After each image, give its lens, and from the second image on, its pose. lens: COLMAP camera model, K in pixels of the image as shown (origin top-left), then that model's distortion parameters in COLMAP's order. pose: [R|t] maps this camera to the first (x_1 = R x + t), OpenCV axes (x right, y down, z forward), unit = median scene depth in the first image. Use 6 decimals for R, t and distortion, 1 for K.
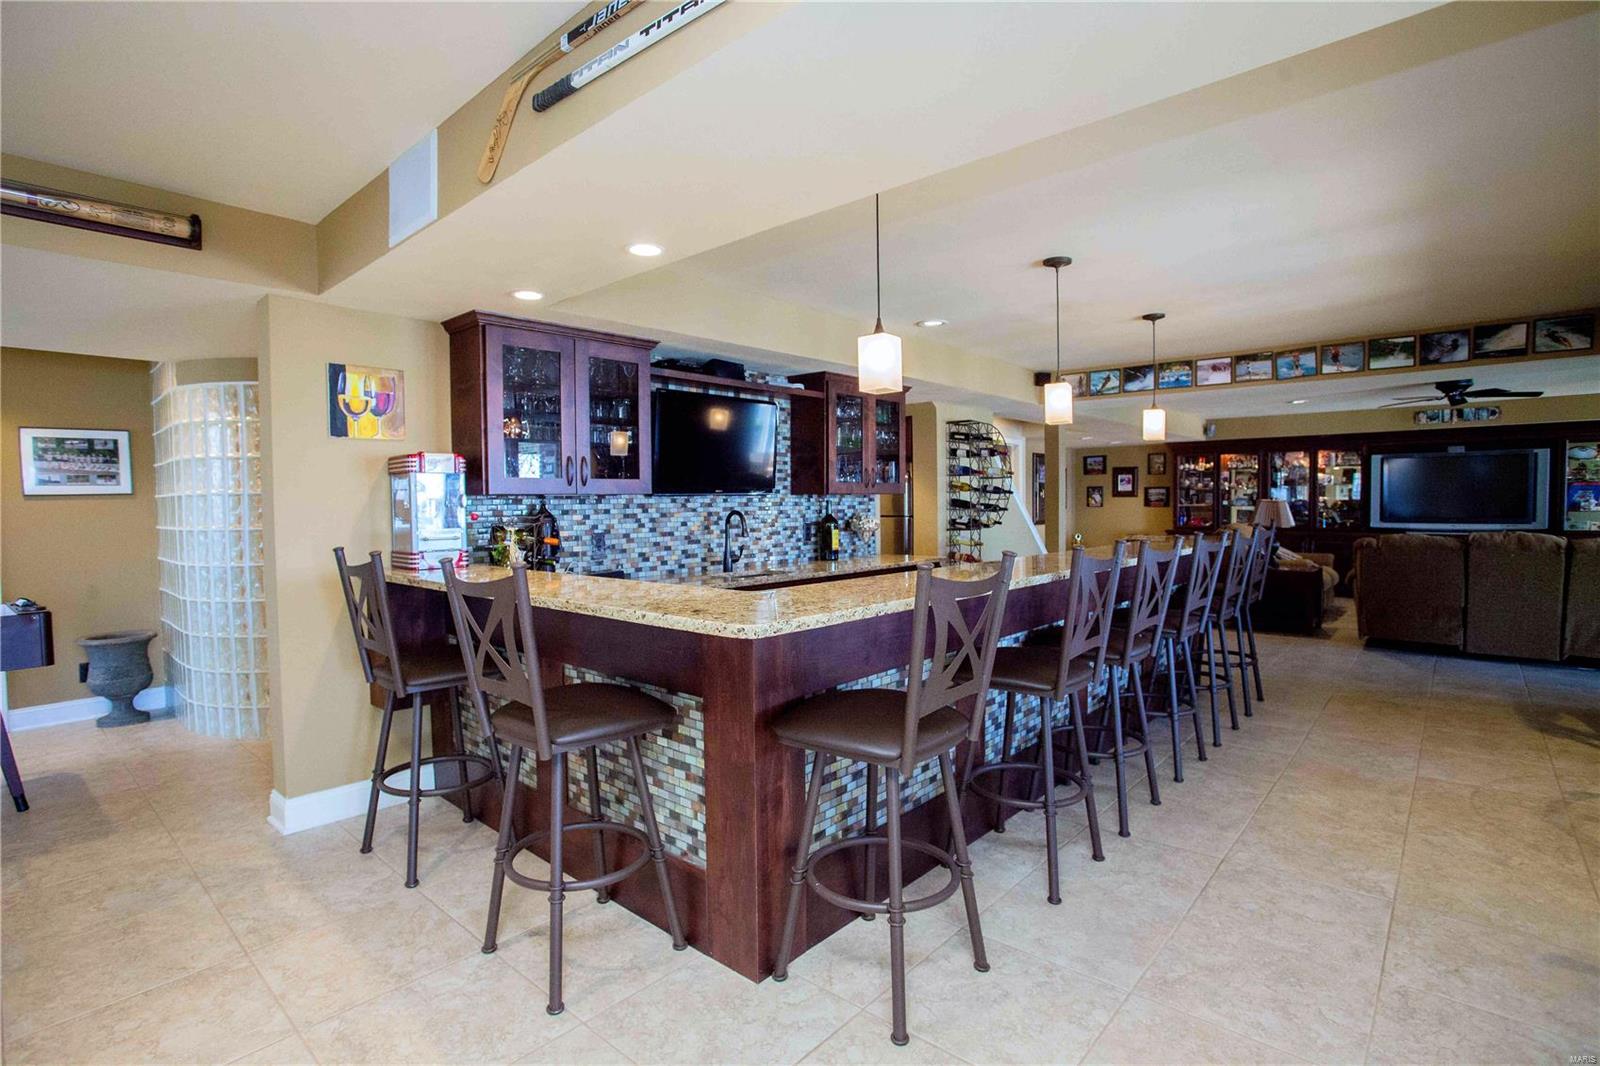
lens RADIAL K [[781.2, 0, 800.0], [0, 781.2, 533.0], [0, 0, 1]] dist [-0.071279, 0.032550]
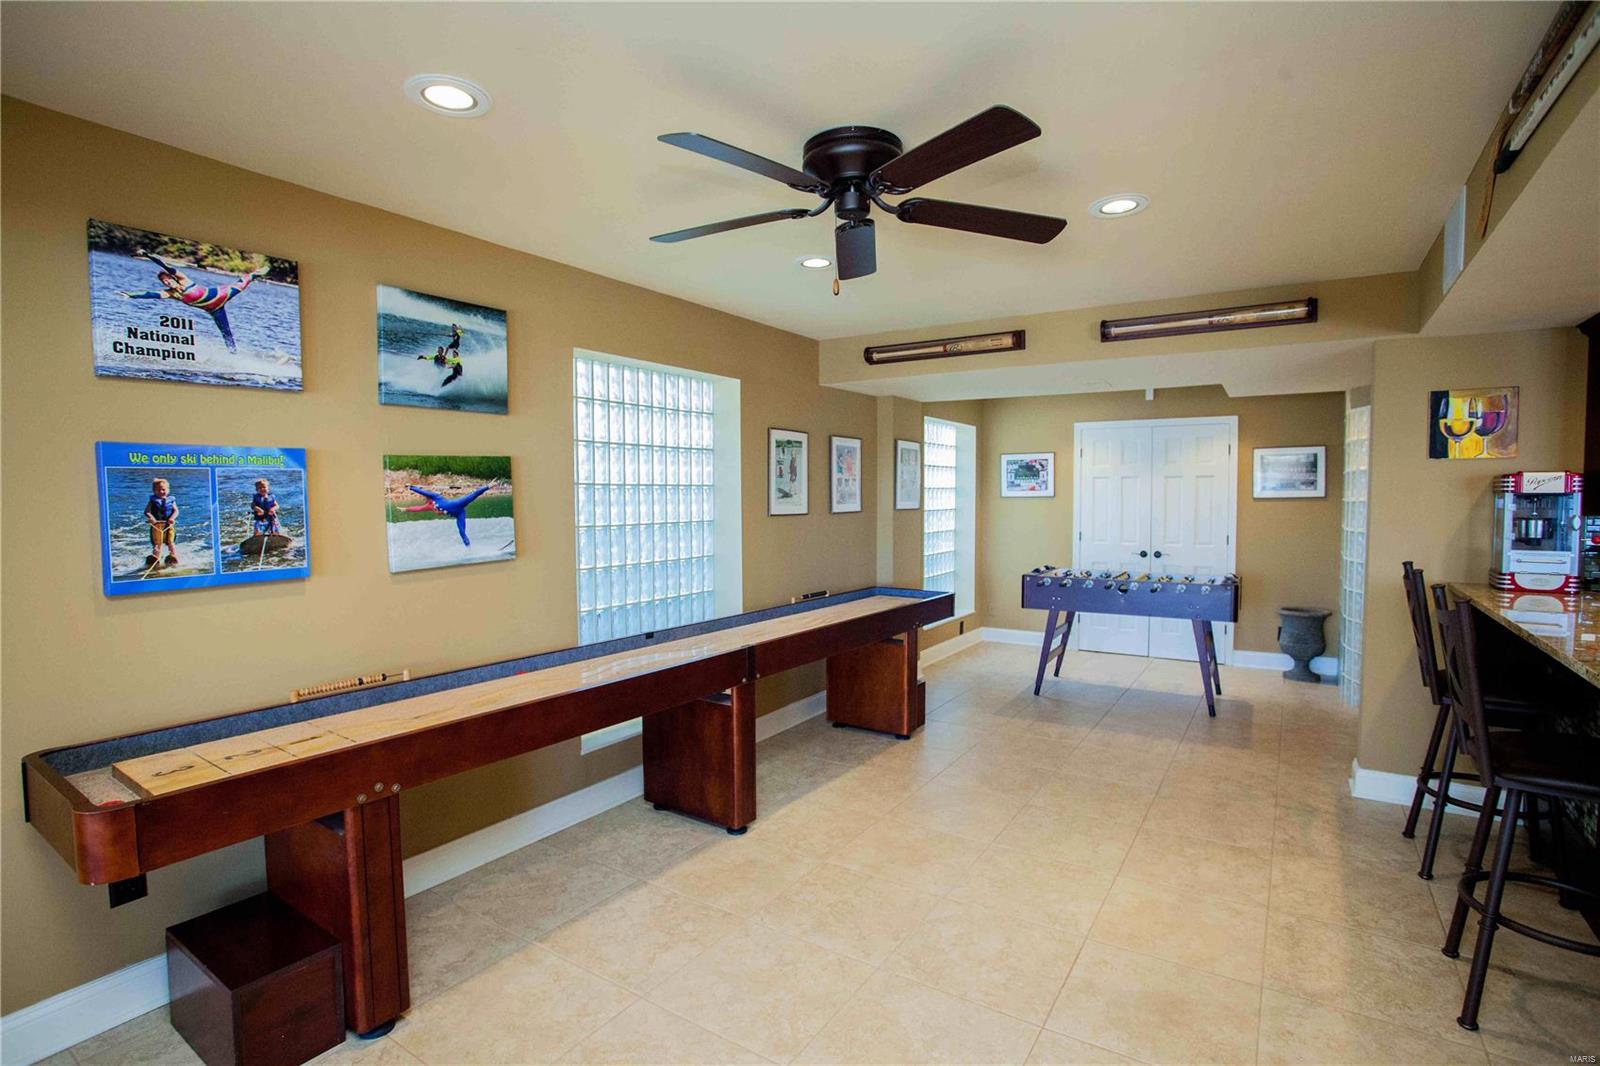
lens RADIAL K [[781.2, 0, 800.0], [0, 781.2, 533.0], [0, 0, 1]] dist [-0.071279, 0.032550]
pose [[0.157213, 0.058865, -0.985809, 0.307102], [-0.035878, 0.997903, 0.053865, -0.044819], [0.986913, 0.026901, 0.158995, -0.057778]]
